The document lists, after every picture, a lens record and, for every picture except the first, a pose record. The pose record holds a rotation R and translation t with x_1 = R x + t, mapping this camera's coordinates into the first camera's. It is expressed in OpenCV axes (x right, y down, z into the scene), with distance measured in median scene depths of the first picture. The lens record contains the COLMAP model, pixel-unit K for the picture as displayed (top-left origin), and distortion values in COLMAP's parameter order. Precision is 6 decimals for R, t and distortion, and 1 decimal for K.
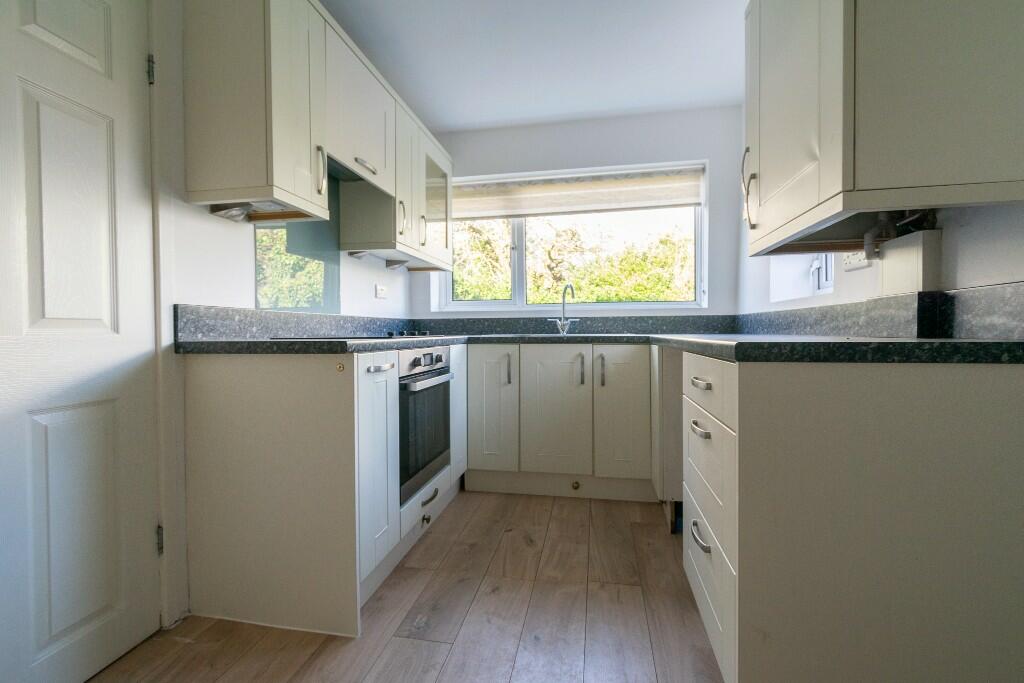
lens RADIAL K [[454.1, 0, 512.9], [0, 454.1, 339.0], [0, 0, 1]] dist [0.015845, -0.000166]
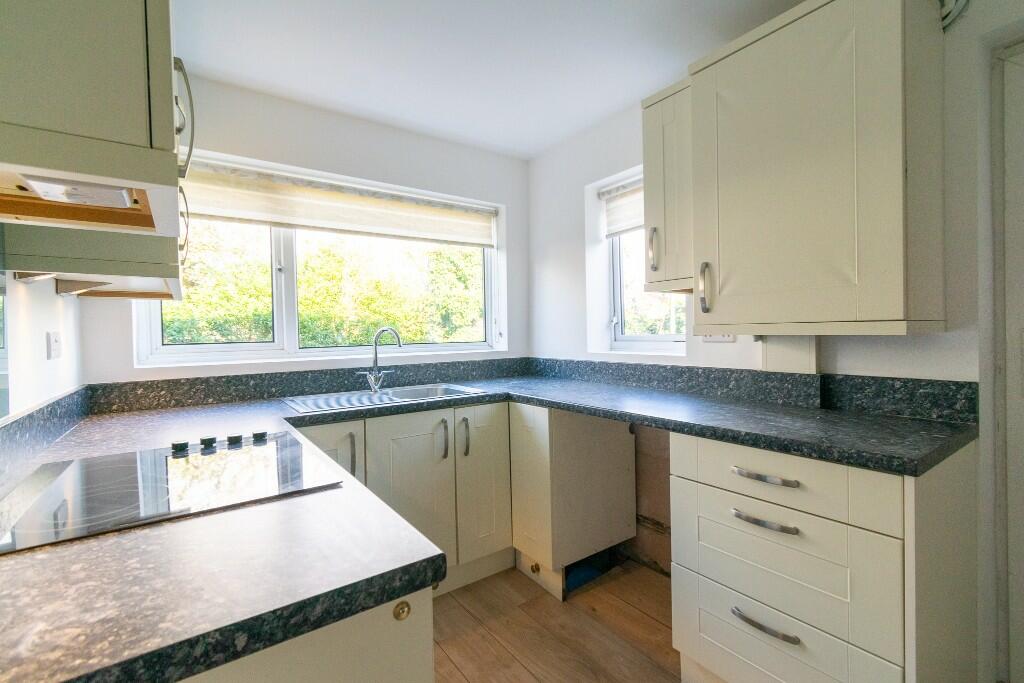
lens RADIAL K [[454.1, 0, 510.5], [0, 454.1, 340.5], [0, 0, 1]] dist [0.015845, -0.000166]
pose [[0.695332, -0.022298, 0.718343, -0.283905], [0.027226, 0.999618, 0.004675, -0.091598], [-0.718173, 0.016308, 0.695674, 0.278522]]
